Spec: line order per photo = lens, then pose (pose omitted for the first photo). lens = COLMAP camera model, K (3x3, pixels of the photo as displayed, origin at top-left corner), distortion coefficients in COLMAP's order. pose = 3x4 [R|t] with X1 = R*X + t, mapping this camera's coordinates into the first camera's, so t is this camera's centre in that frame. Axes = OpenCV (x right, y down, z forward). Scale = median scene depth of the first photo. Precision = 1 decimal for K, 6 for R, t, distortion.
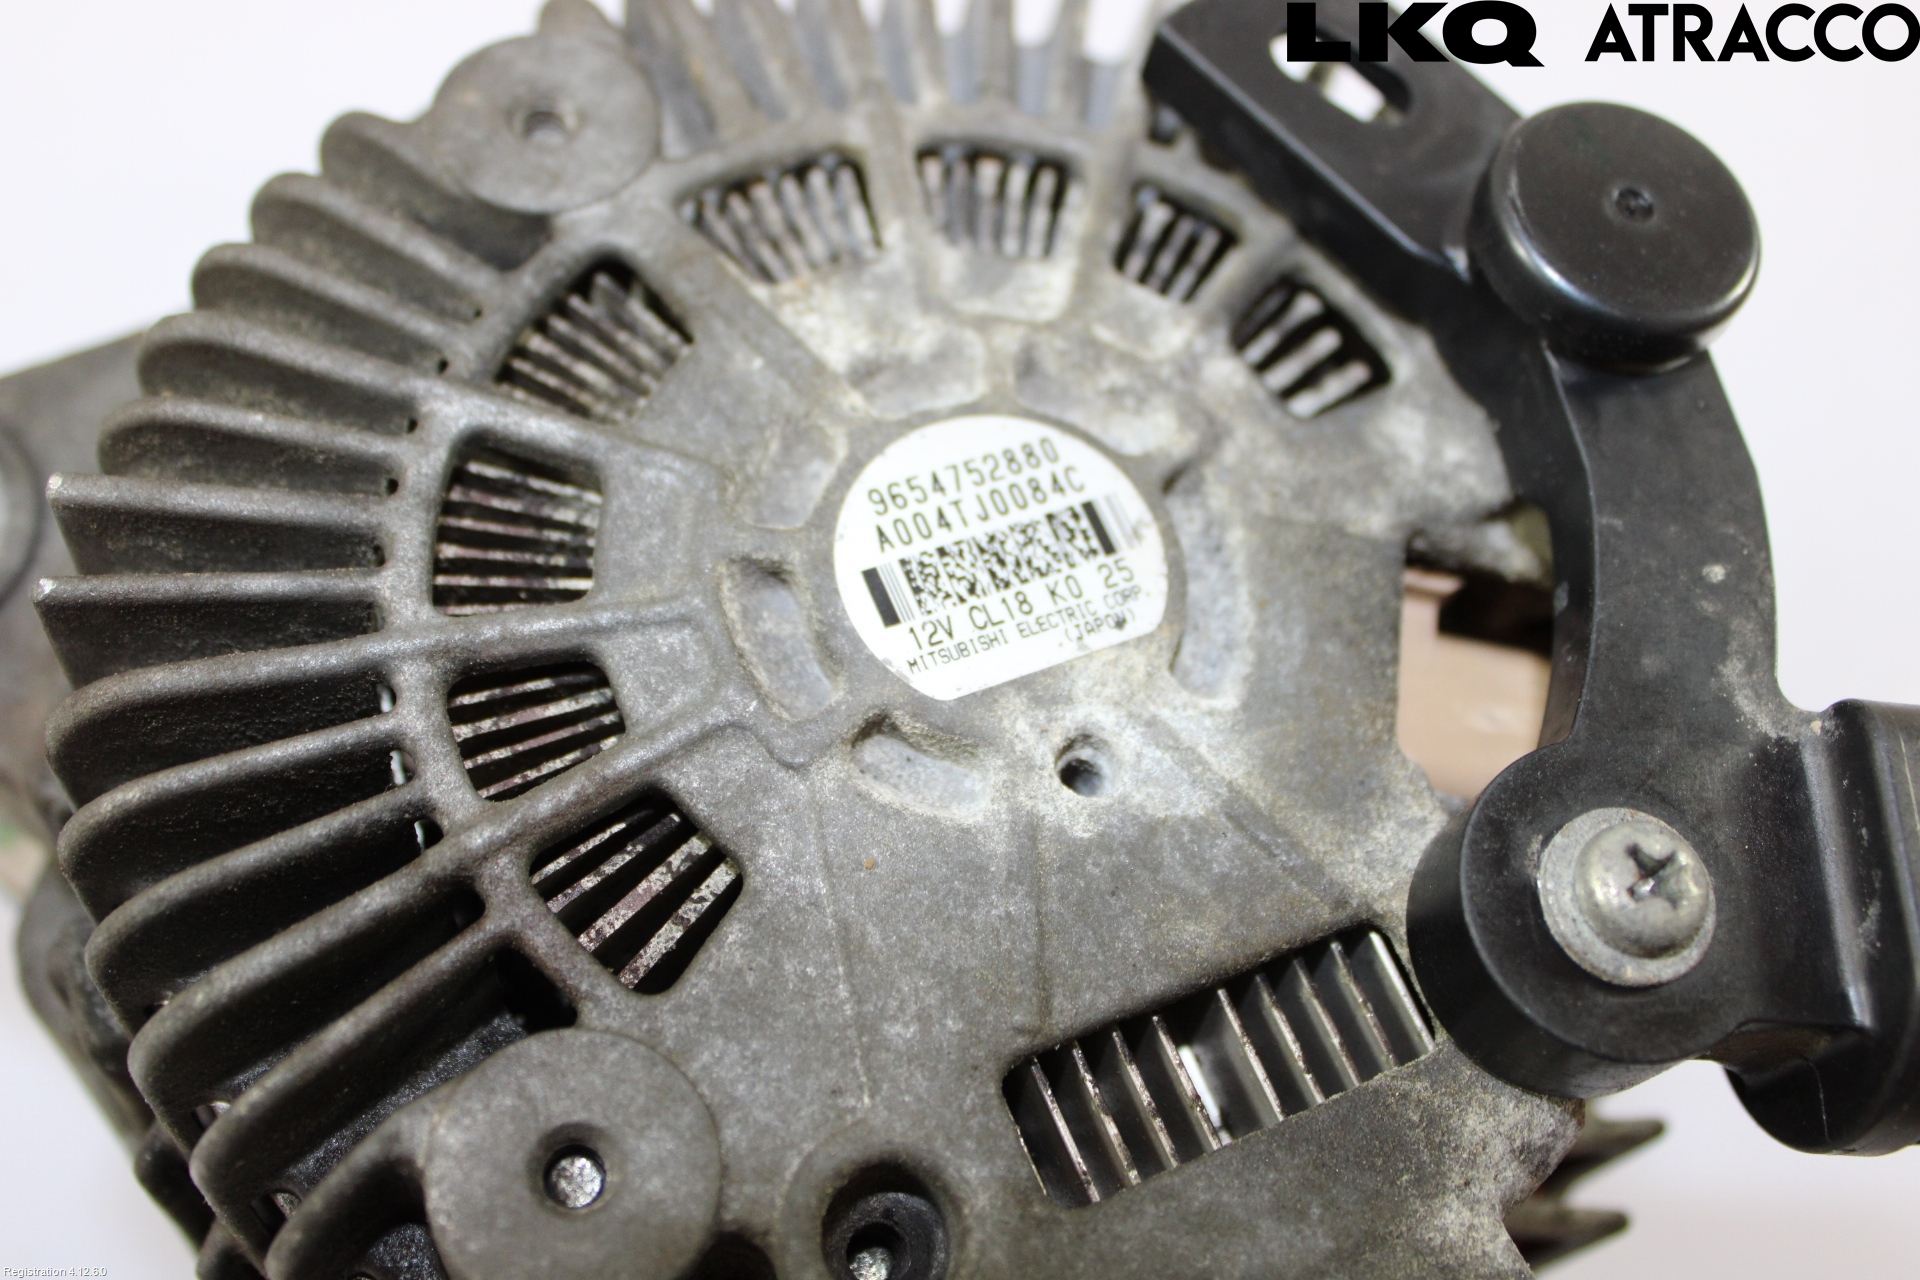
lens RADIAL K [[2046.7, 0, 962.1], [0, 2046.7, 638.7], [0, 0, 1]] dist [-0.054420, 0.000000]
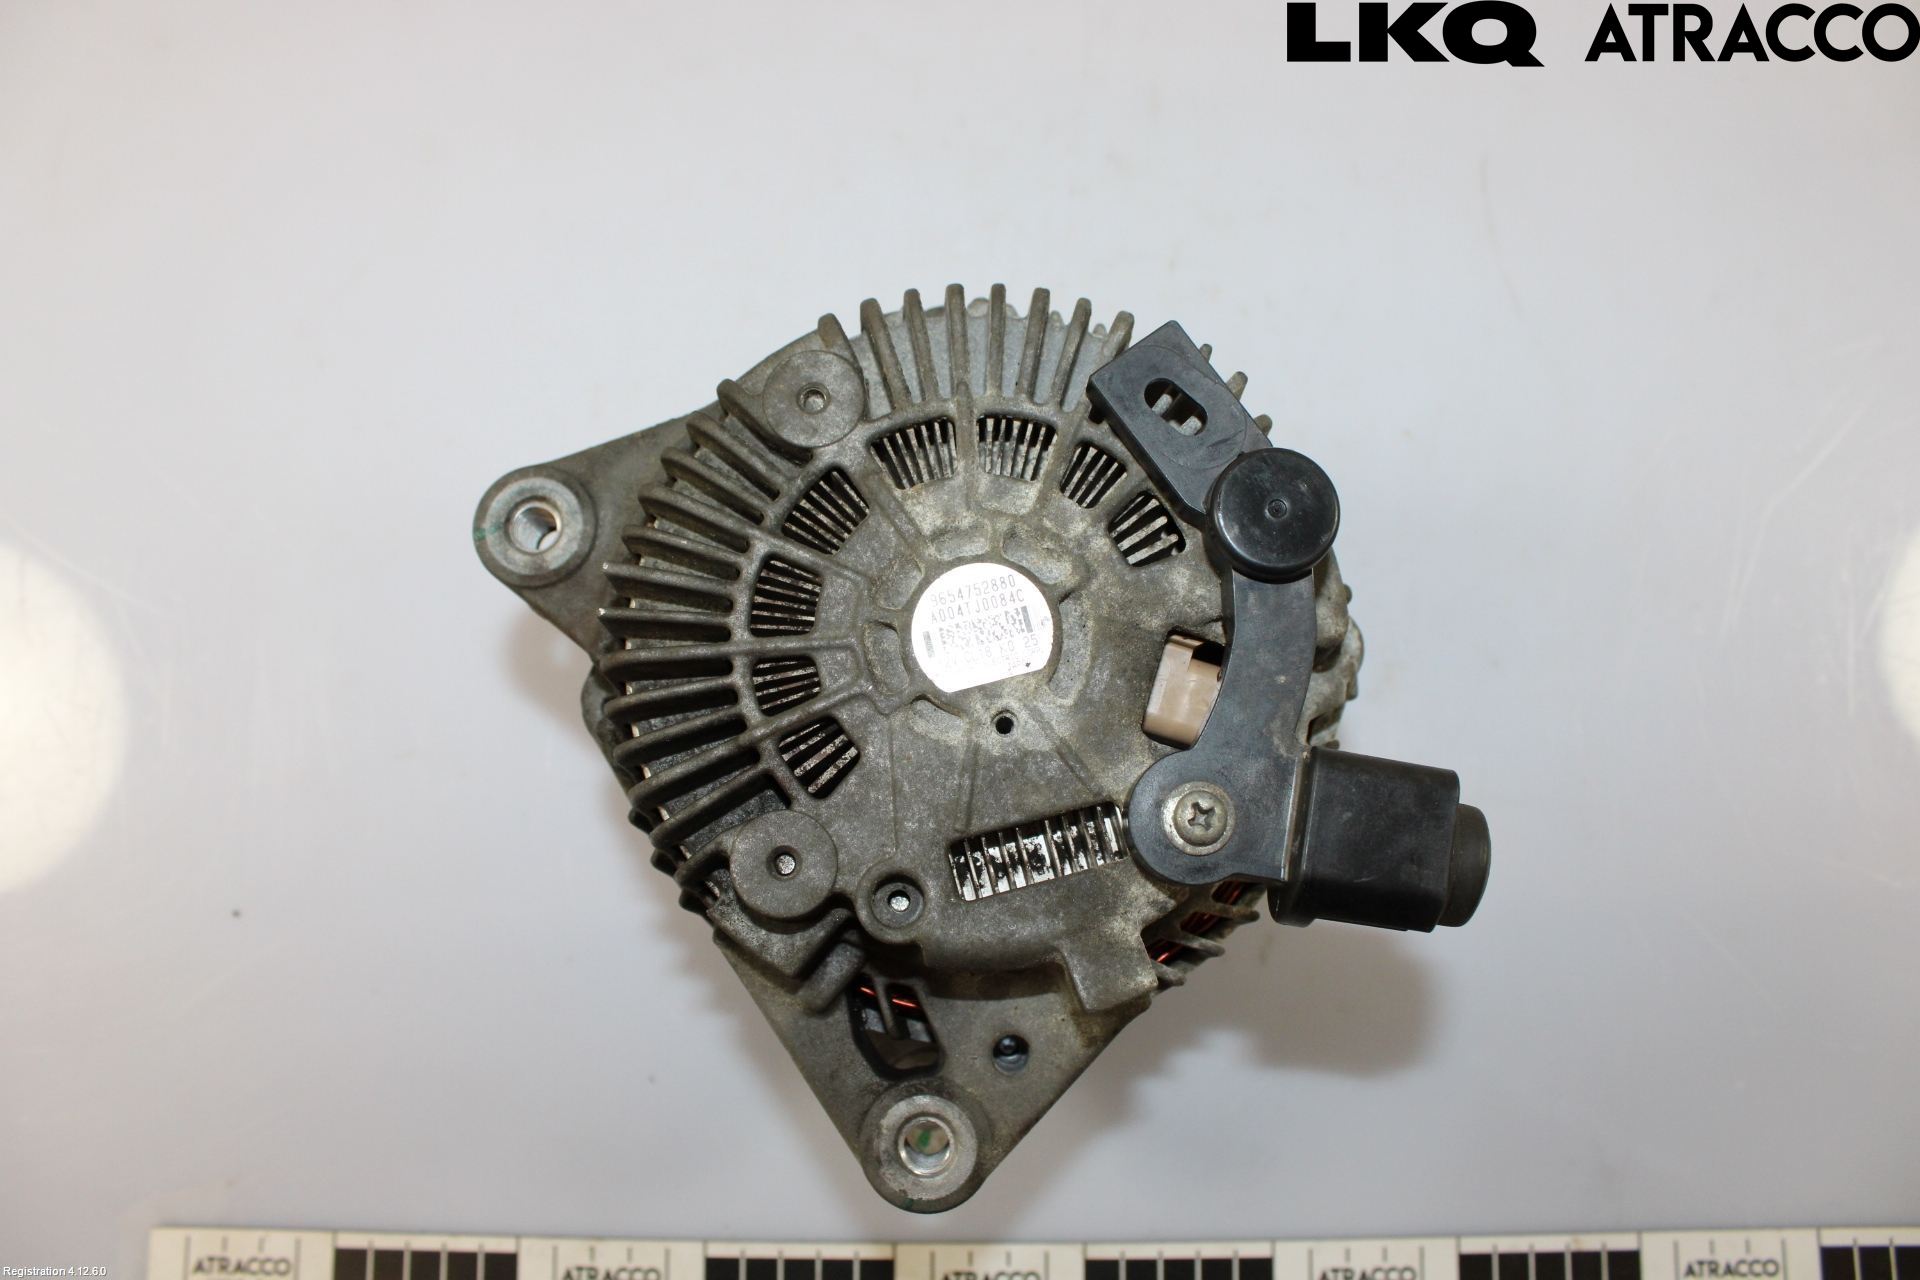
lens RADIAL K [[1624.7, 0, 959.6], [0, 1624.7, 642.4], [0, 0, 1]] dist [-0.000329, 0.000243]
pose [[0.977376, 0.126515, -0.169497, 0.323534], [-0.077871, 0.960329, 0.267775, -0.543555], [0.196651, -0.248518, 0.948455, -0.821722]]
